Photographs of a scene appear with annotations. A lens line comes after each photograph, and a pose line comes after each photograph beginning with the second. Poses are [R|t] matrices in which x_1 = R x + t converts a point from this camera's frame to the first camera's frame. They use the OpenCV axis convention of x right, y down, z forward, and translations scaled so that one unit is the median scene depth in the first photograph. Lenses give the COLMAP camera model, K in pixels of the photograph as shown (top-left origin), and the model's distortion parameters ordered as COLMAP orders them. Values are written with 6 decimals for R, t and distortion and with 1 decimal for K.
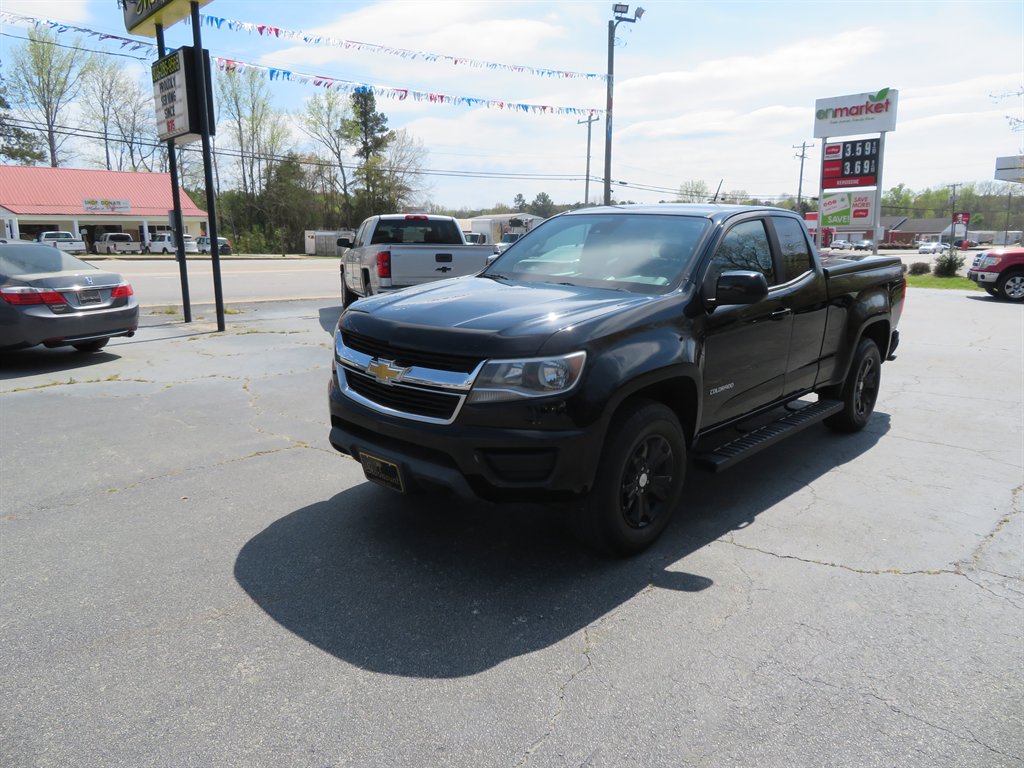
lens RADIAL K [[721.3, 0, 510.4], [0, 721.3, 383.7], [0, 0, 1]] dist [-0.000352, -0.013220]
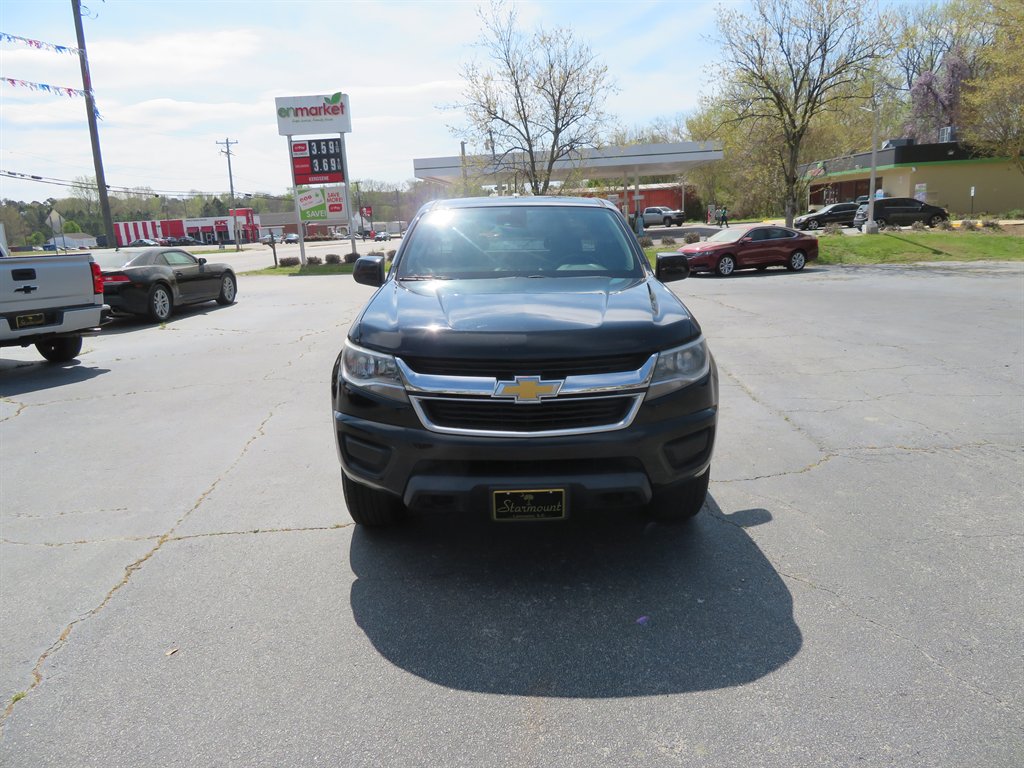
lens RADIAL K [[721.3, 0, 510.4], [0, 721.3, 383.7], [0, 0, 1]] dist [-0.000352, -0.013220]
pose [[0.724855, -0.178785, 0.665298, -0.089946], [0.175786, 0.981769, 0.072308, -0.010558], [-0.666096, 0.064537, 0.743068, 0.043145]]
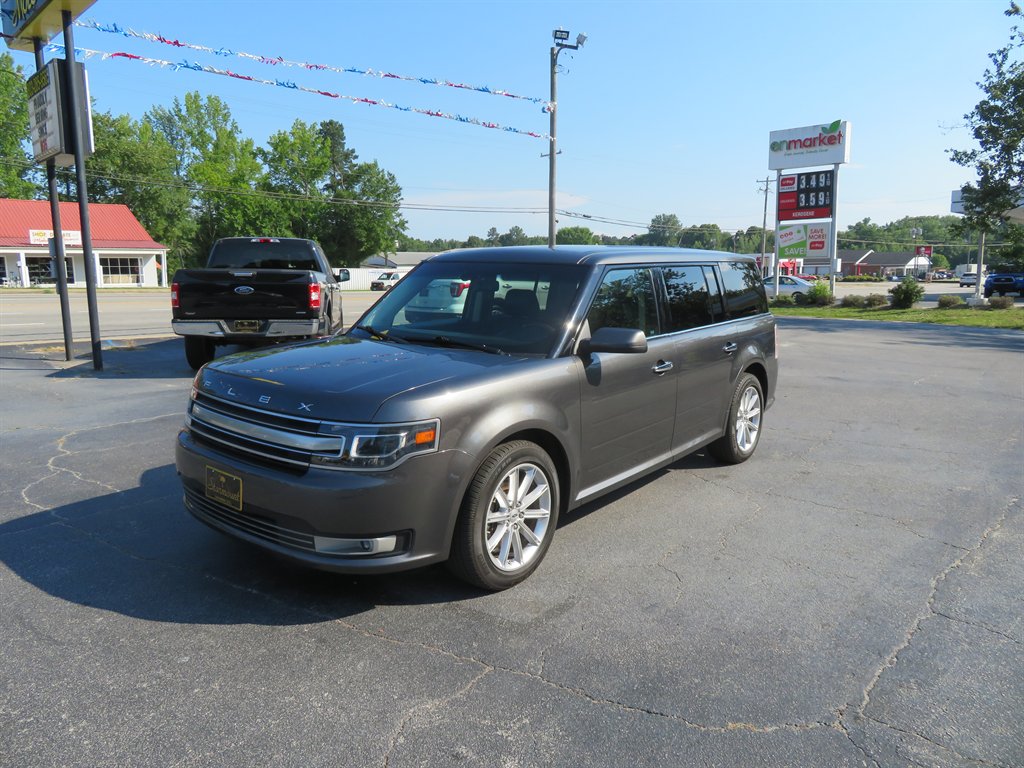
lens RADIAL K [[721.3, 0, 510.4], [0, 721.3, 383.7], [0, 0, 1]] dist [-0.000352, -0.013220]
pose [[0.999482, -0.005036, 0.031787, 0.033682], [0.006450, 0.998987, -0.044539, -0.005041], [-0.031530, 0.044721, 0.998502, 0.034008]]
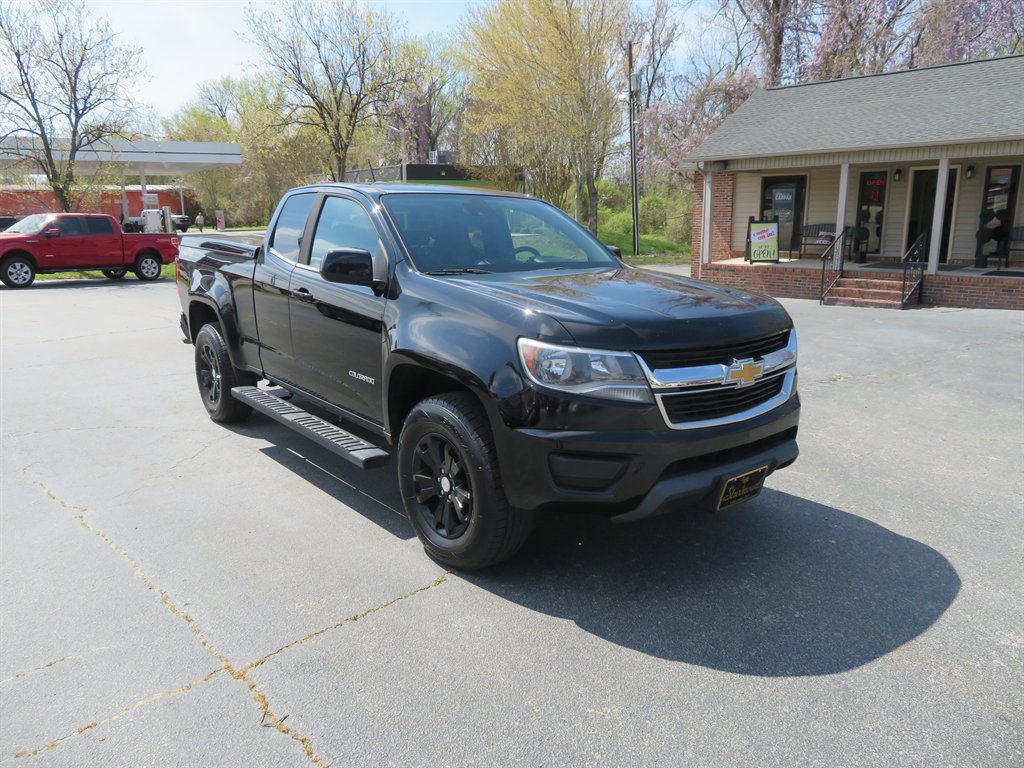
lens RADIAL K [[721.3, 0, 510.4], [0, 721.3, 383.7], [0, 0, 1]] dist [-0.000352, -0.013220]
pose [[0.136322, -0.223813, 0.965051, -0.124061], [0.205797, 0.959292, 0.193407, -0.027095], [-0.969053, 0.172239, 0.176832, 0.131771]]
